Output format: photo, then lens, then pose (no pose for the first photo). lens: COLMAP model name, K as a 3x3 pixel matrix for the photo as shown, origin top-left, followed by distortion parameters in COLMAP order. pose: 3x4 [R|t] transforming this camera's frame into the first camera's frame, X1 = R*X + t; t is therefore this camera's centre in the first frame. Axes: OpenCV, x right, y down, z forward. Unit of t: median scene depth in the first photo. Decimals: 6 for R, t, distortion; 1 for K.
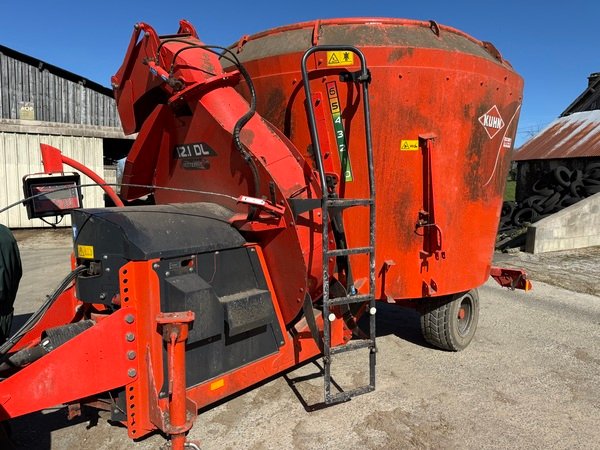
lens RADIAL K [[416.3, 0, 300.0], [0, 416.3, 225.0], [0, 0, 1]] dist [0.115139, -0.164516]
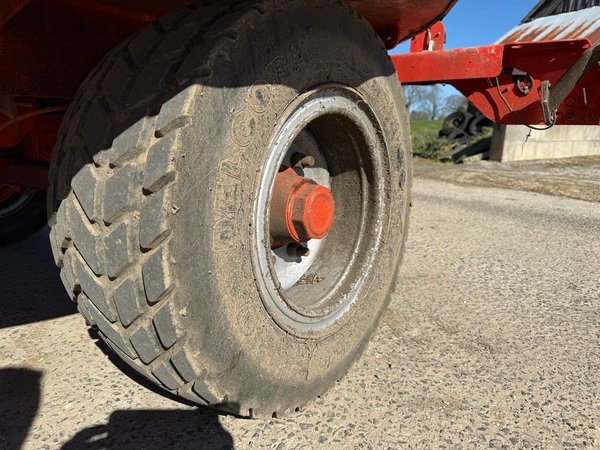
lens RADIAL K [[416.3, 0, 300.0], [0, 416.3, 225.0], [0, 0, 1]] dist [0.115139, -0.164516]
pose [[0.993247, -0.018442, 0.114545, 0.182001], [0.005460, 0.993623, 0.112624, 0.100045], [-0.115892, -0.111238, 0.987013, 0.421244]]
